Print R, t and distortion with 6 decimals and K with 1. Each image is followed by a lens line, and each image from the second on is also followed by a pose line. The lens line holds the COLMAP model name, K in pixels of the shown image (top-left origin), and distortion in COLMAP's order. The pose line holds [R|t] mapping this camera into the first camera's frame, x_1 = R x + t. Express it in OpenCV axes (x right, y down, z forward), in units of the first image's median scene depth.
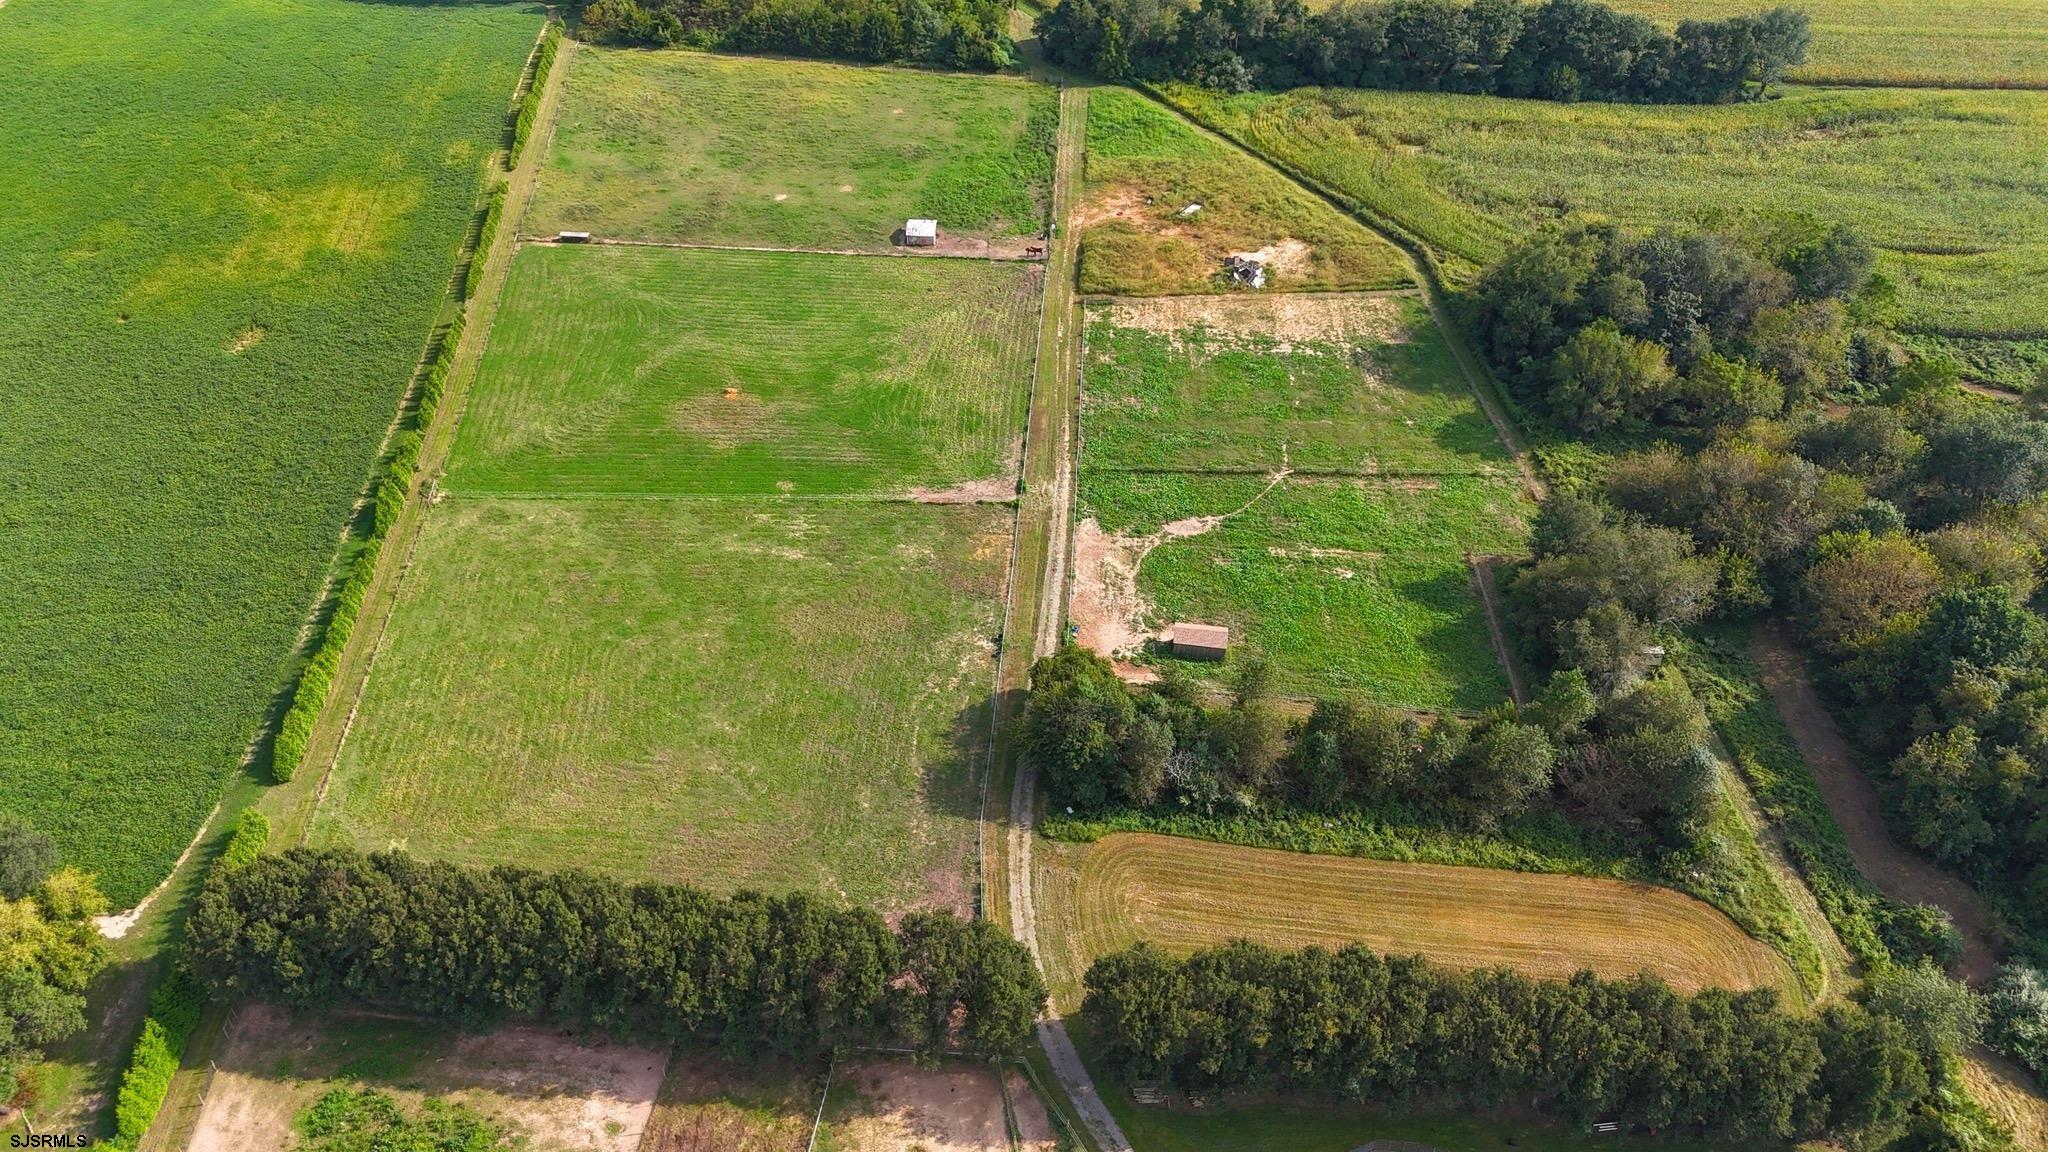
lens RADIAL K [[1504.7, 0, 1024.0], [0, 1504.7, 576.0], [0, 0, 1]] dist [0.073367, -0.067296]
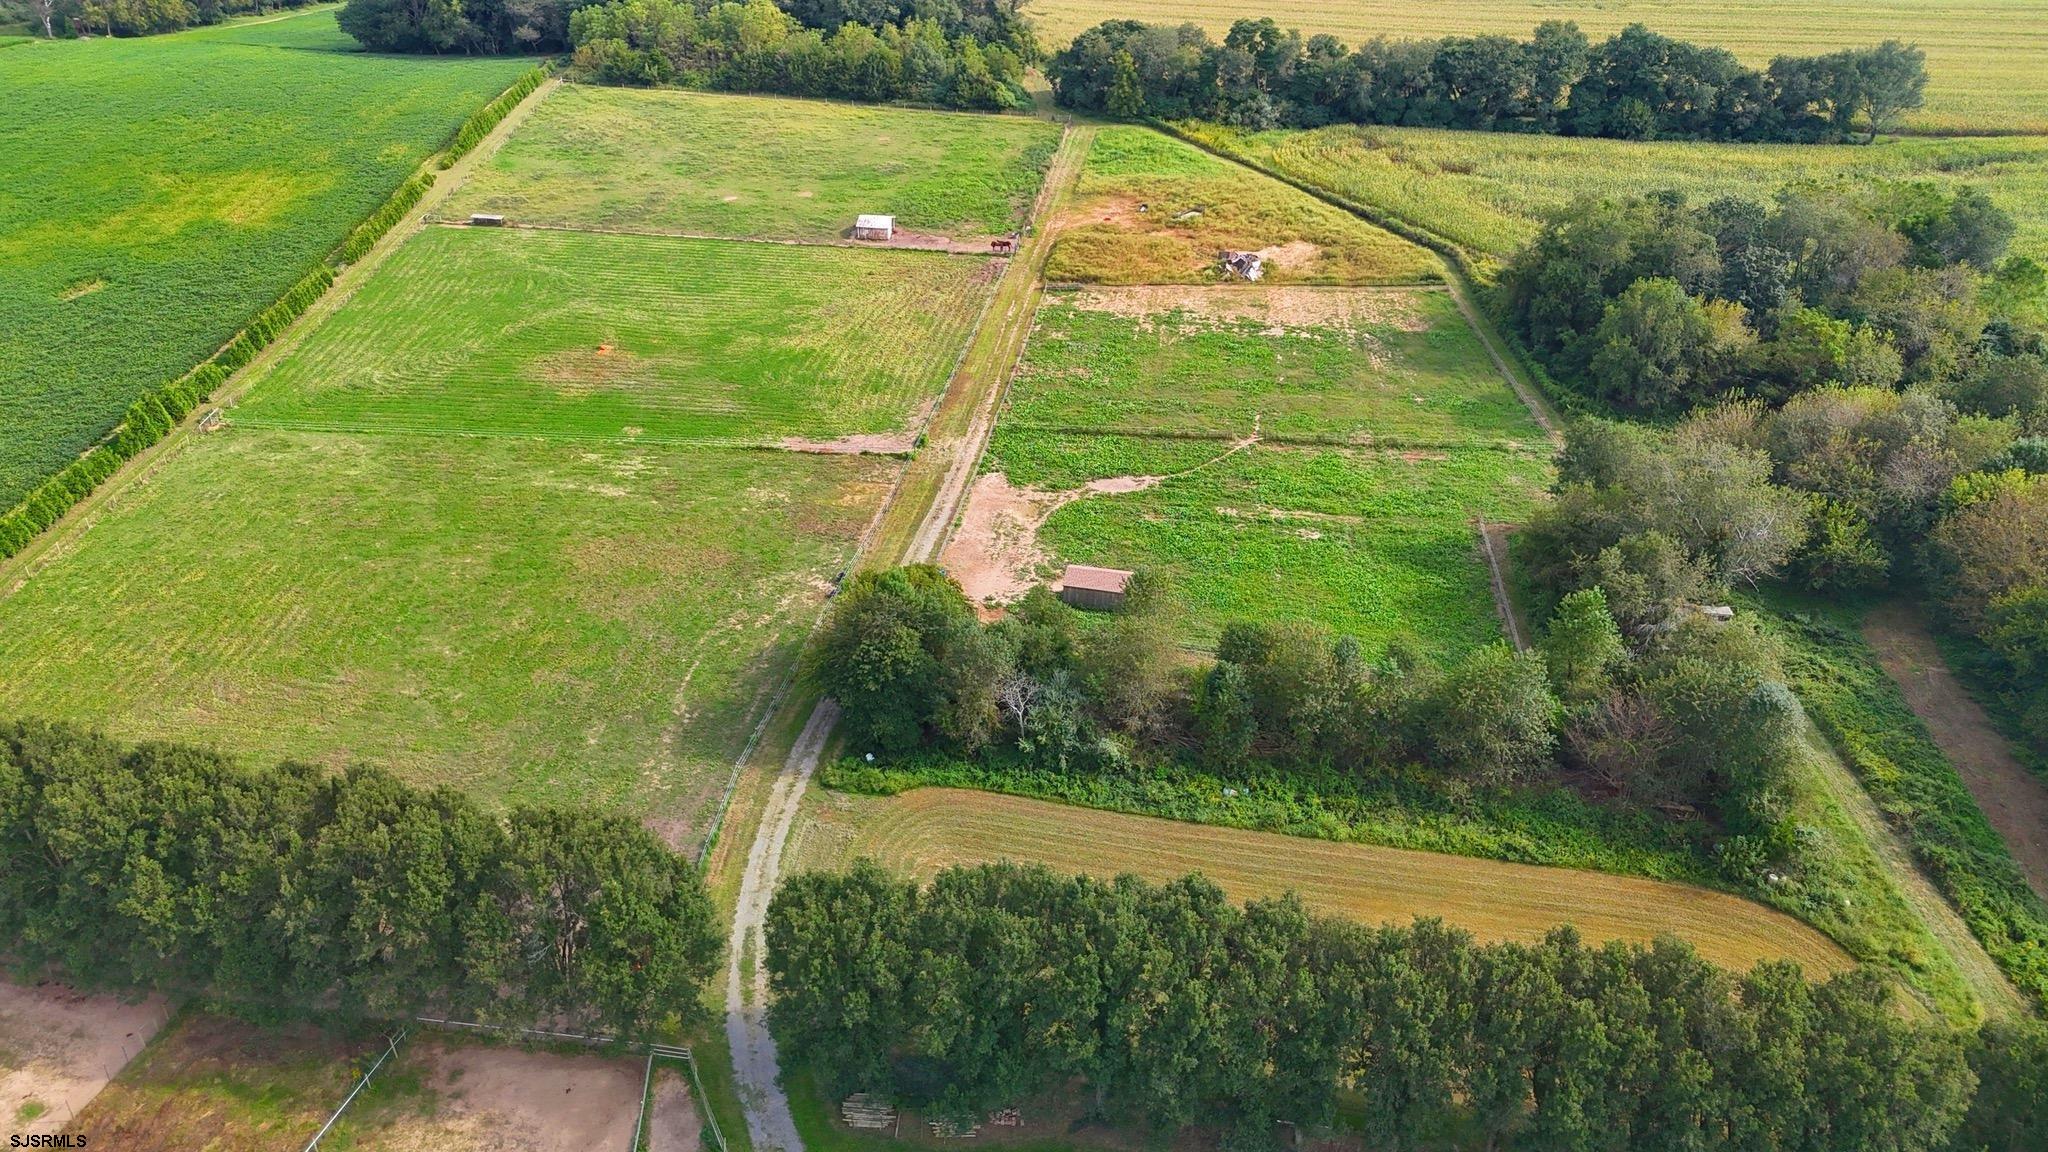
lens RADIAL K [[1504.7, 0, 1024.0], [0, 1504.7, 576.0], [0, 0, 1]] dist [0.073367, -0.067296]
pose [[0.995978, 0.034594, -0.082652, 0.127914], [-0.047871, 0.985214, -0.164504, 0.148055], [0.075739, 0.167799, 0.982907, 0.231078]]
